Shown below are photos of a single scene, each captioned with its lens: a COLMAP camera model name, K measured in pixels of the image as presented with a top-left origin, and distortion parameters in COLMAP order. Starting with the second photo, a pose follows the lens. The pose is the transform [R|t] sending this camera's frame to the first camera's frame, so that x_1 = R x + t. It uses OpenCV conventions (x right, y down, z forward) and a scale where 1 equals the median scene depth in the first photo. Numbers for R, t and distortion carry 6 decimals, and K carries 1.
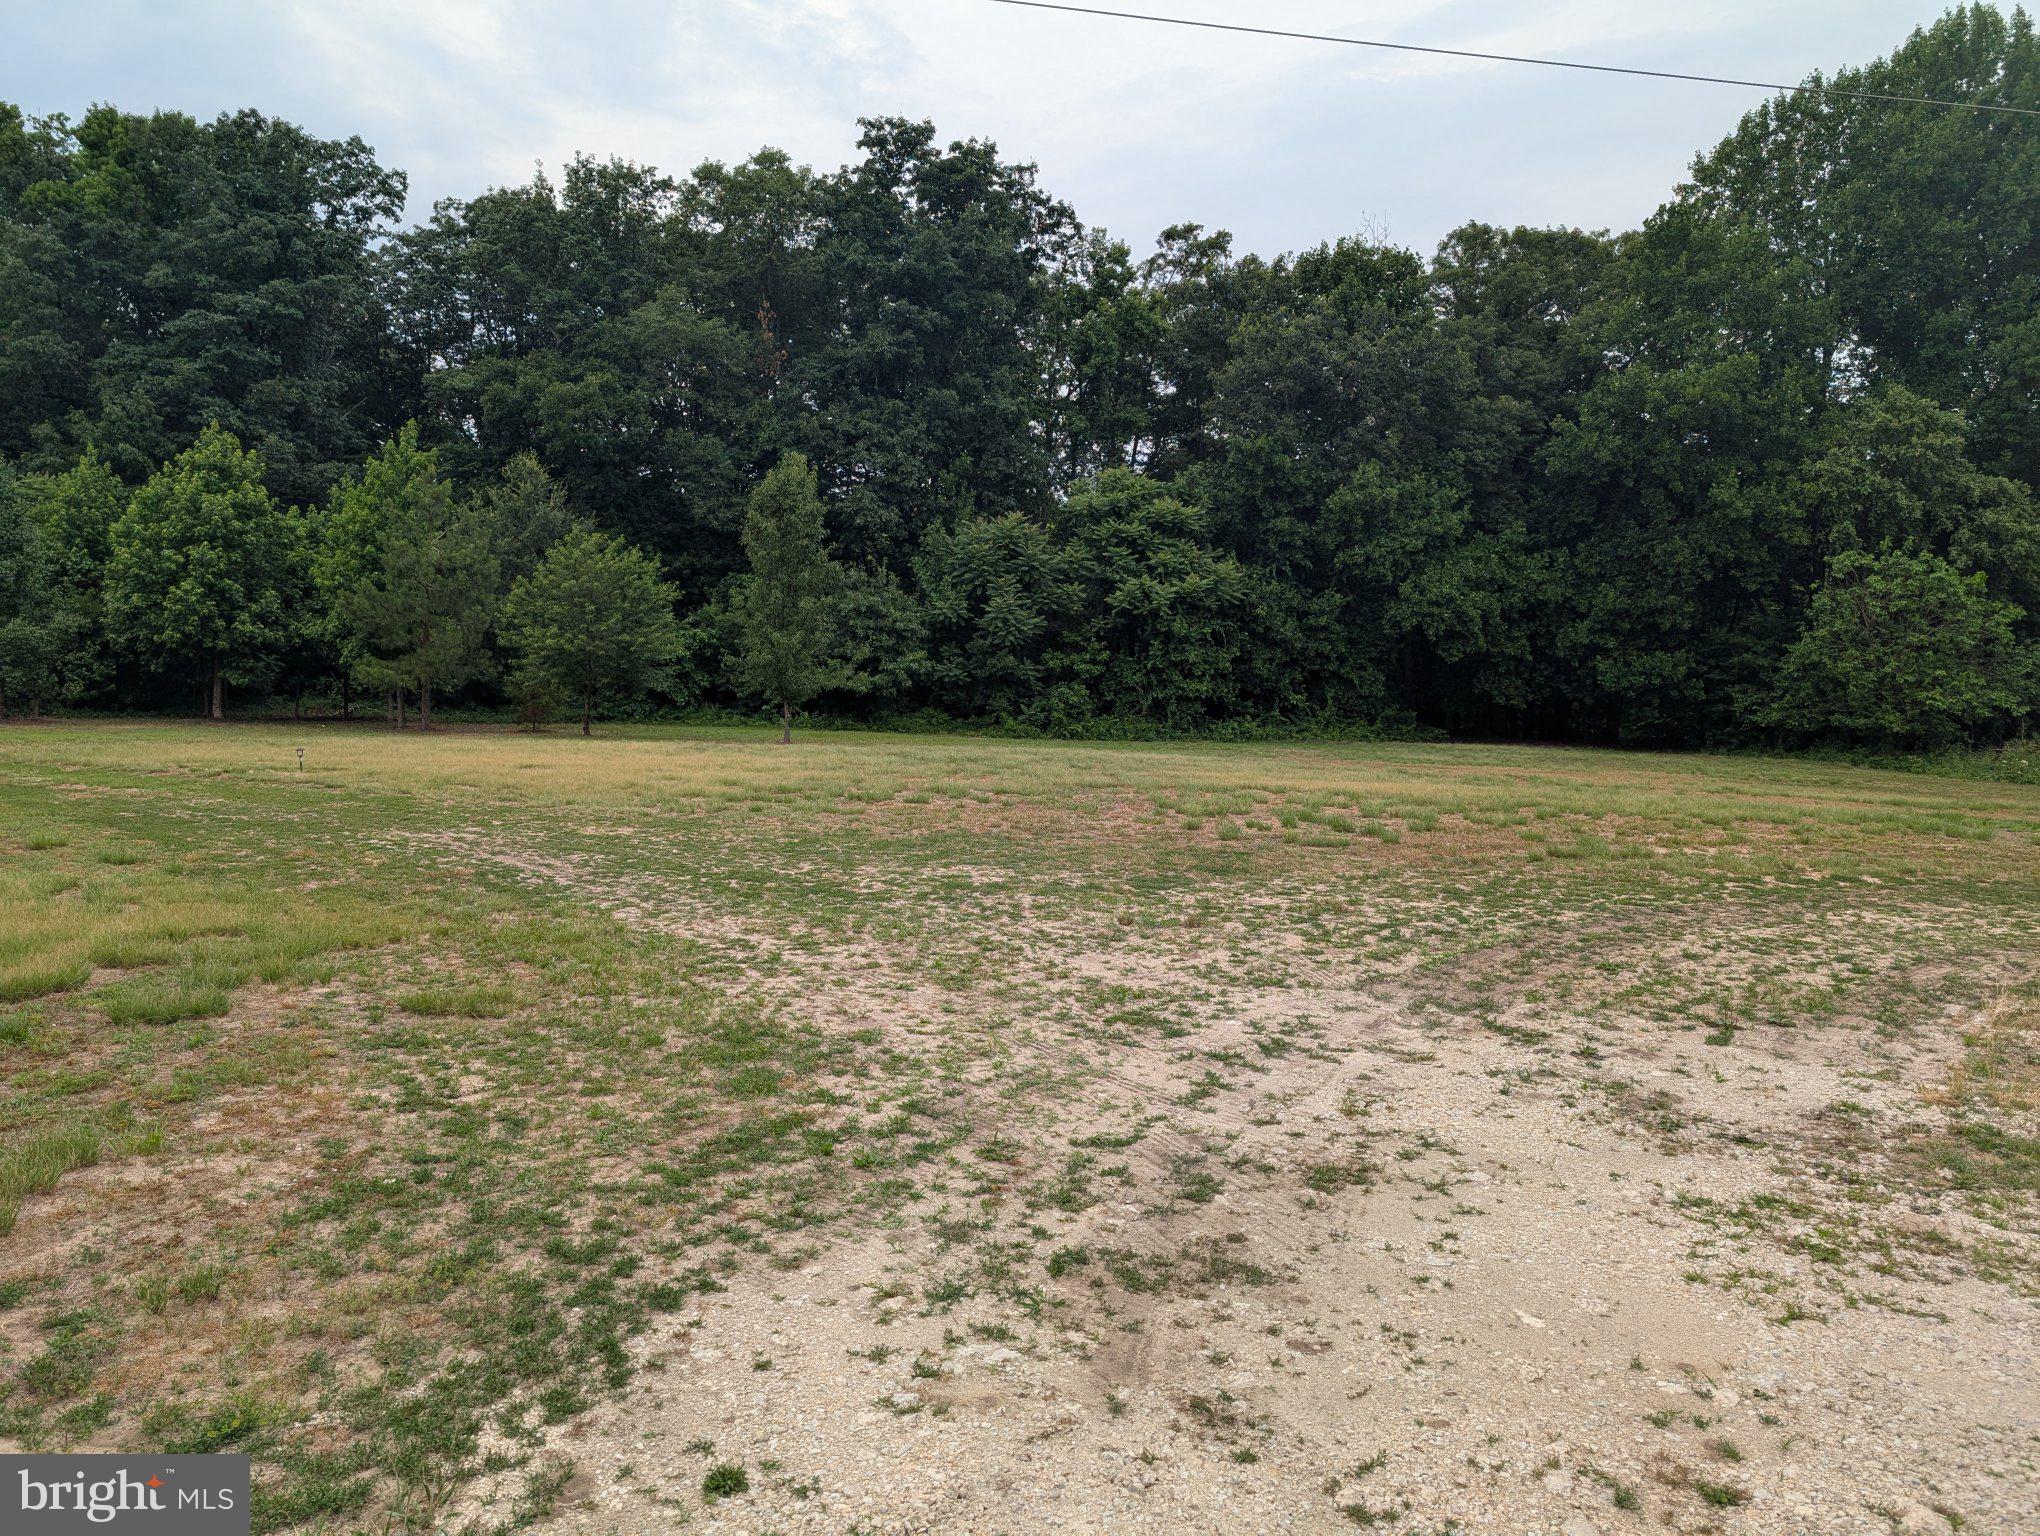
lens RADIAL K [[1465.1, 0, 1012.4], [0, 1465.1, 773.2], [0, 0, 1]] dist [0.026664, -0.015199]
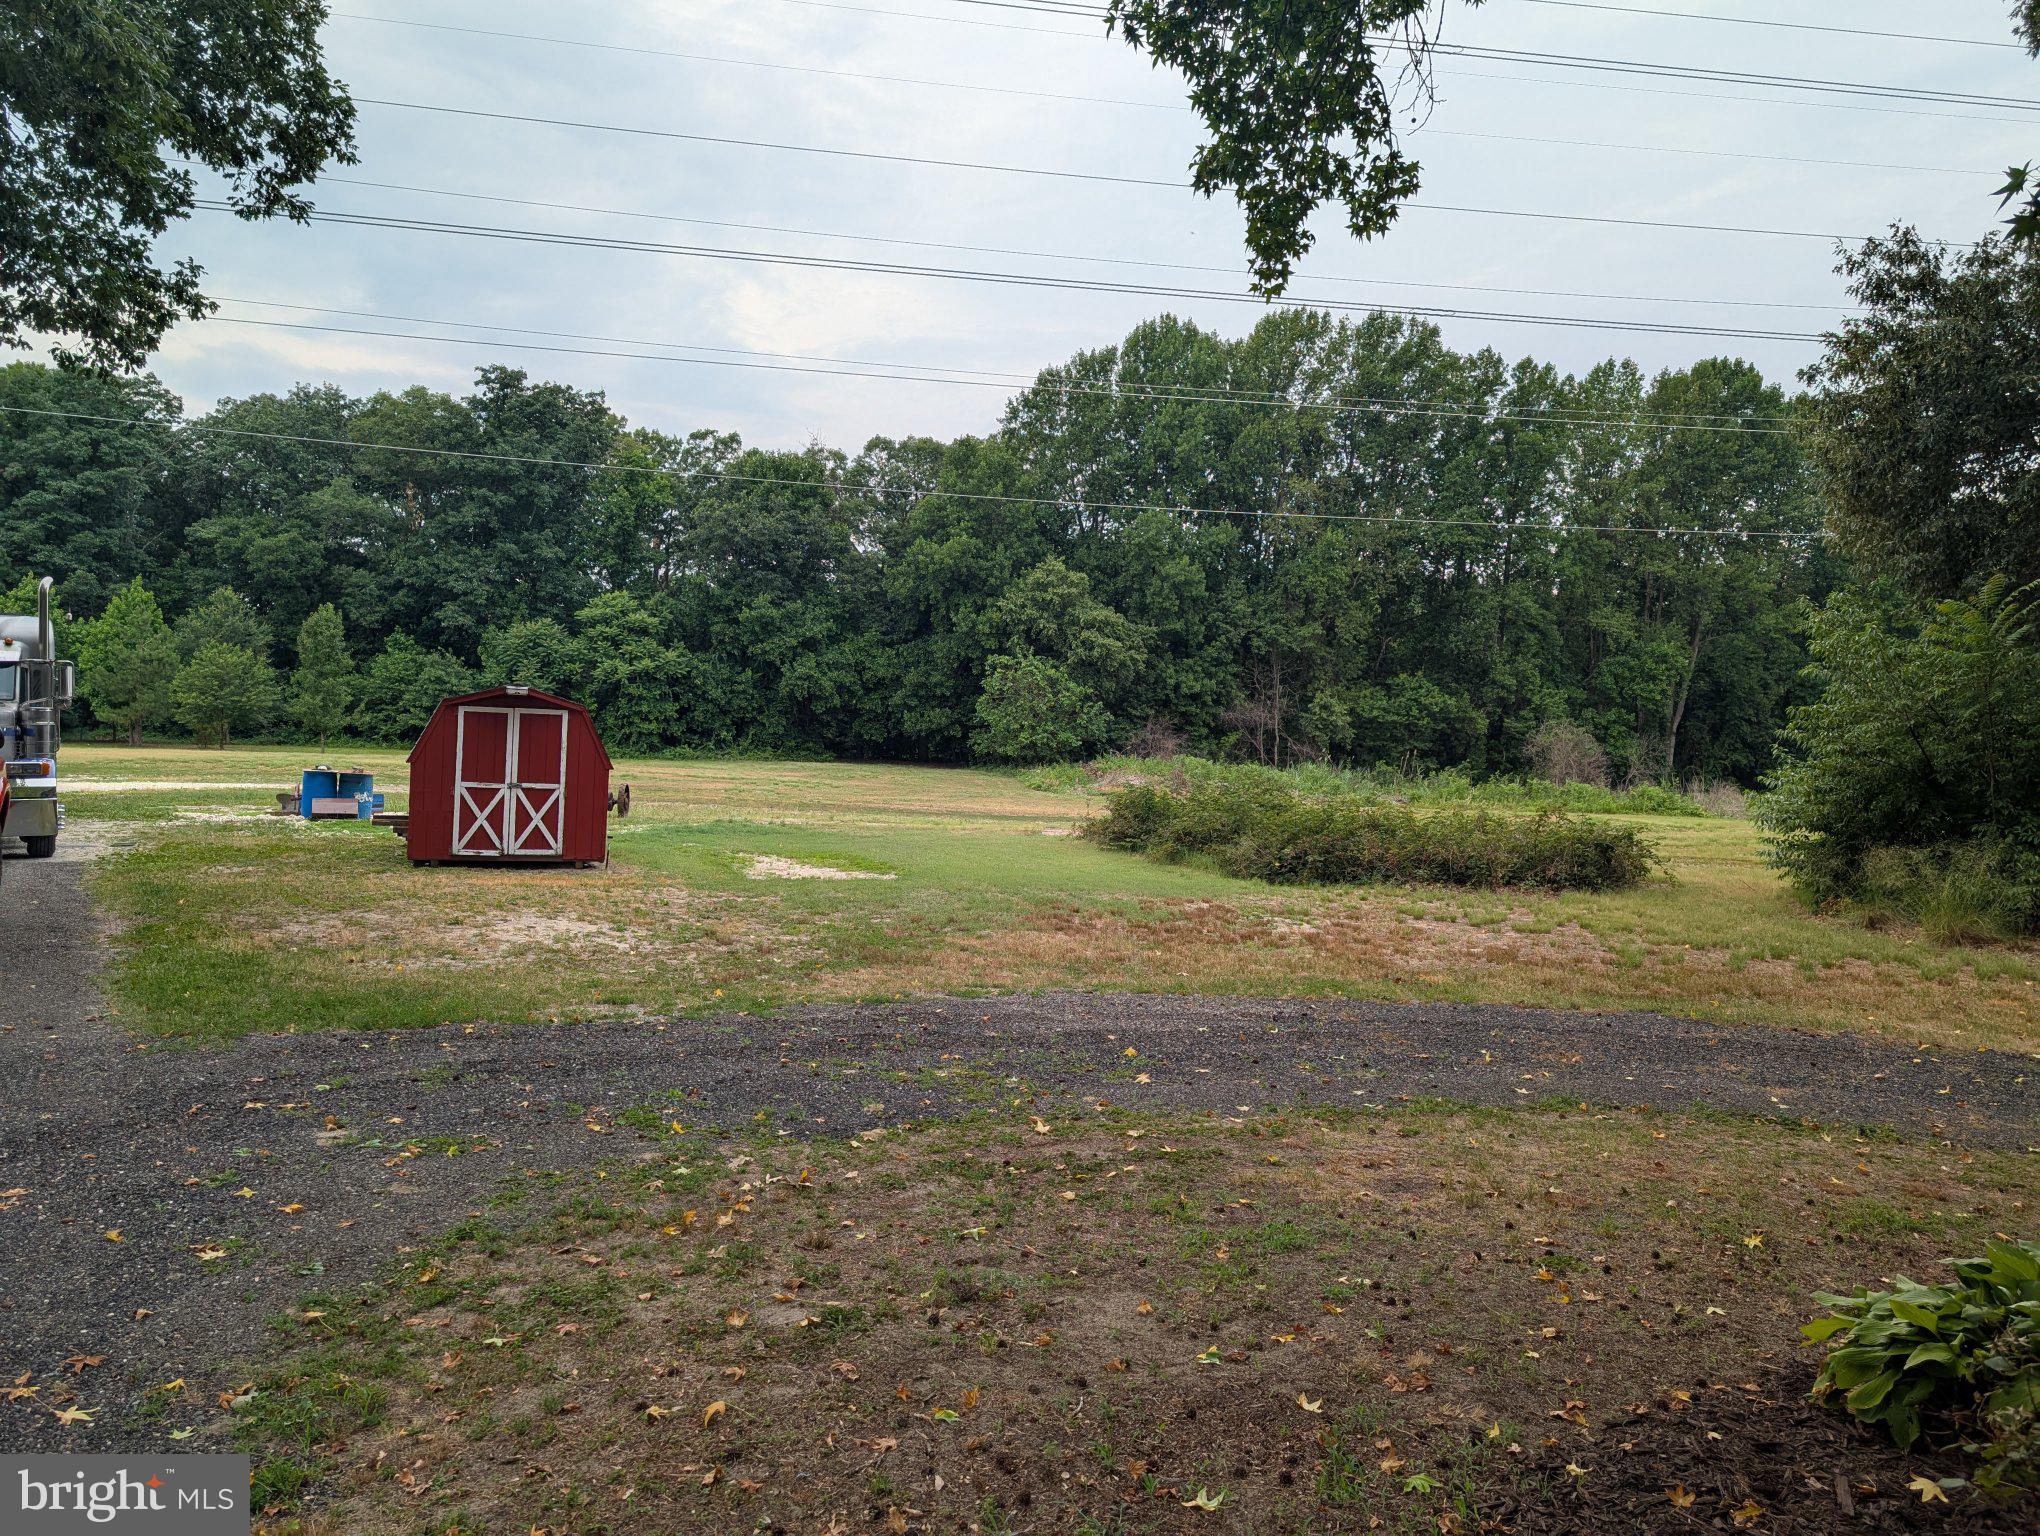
lens RADIAL K [[1465.1, 0, 1028.7], [0, 1465.1, 763.8], [0, 0, 1]] dist [0.026664, -0.015199]
pose [[0.999217, 0.009512, 0.038393, 0.483591], [-0.008383, 0.999531, -0.029460, 0.028251], [-0.038655, 0.029115, 0.998828, -0.666797]]
